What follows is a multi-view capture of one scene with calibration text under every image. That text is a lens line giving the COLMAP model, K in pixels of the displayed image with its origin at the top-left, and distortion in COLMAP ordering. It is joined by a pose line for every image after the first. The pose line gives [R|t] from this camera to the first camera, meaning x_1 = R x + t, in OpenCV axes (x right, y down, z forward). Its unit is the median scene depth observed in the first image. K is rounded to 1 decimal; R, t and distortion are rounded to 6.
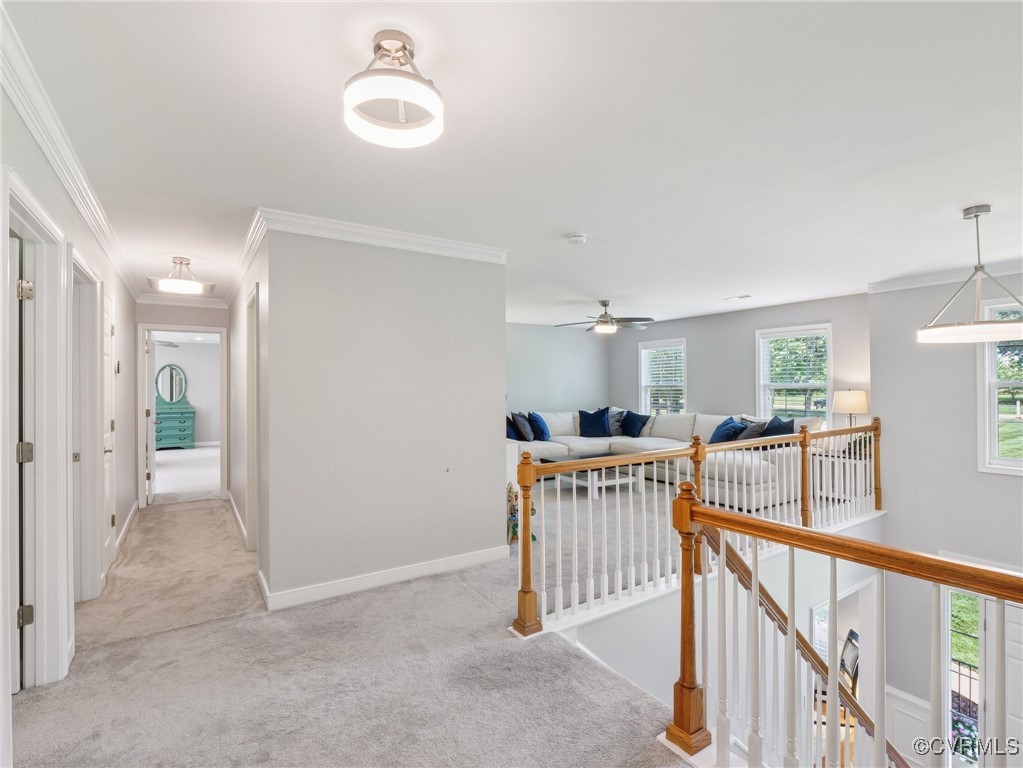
lens RADIAL K [[497.0, 0, 514.9], [0, 497.0, 388.1], [0, 0, 1]] dist [-0.015097, -0.000306]
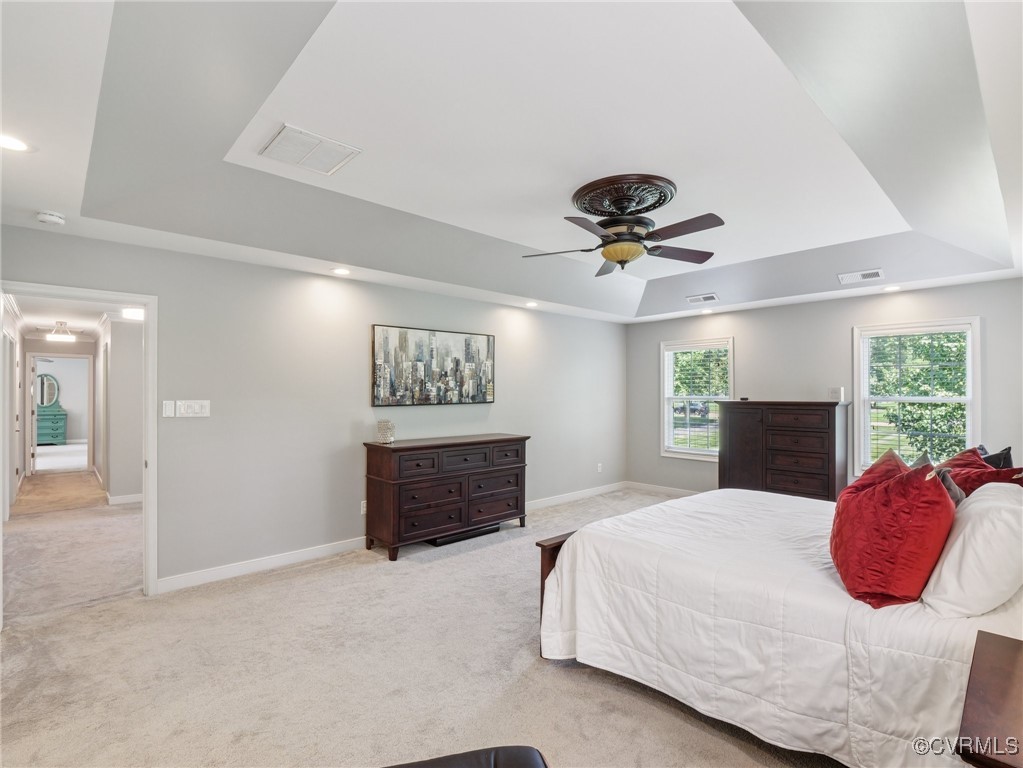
lens RADIAL K [[497.0, 0, 513.9], [0, 497.0, 393.0], [0, 0, 1]] dist [-0.015097, -0.000306]
pose [[0.985967, 0.003688, 0.166901, 0.326279], [-0.003695, 0.999993, -0.000264, -0.010283], [-0.166901, -0.000357, 0.985974, -0.518105]]
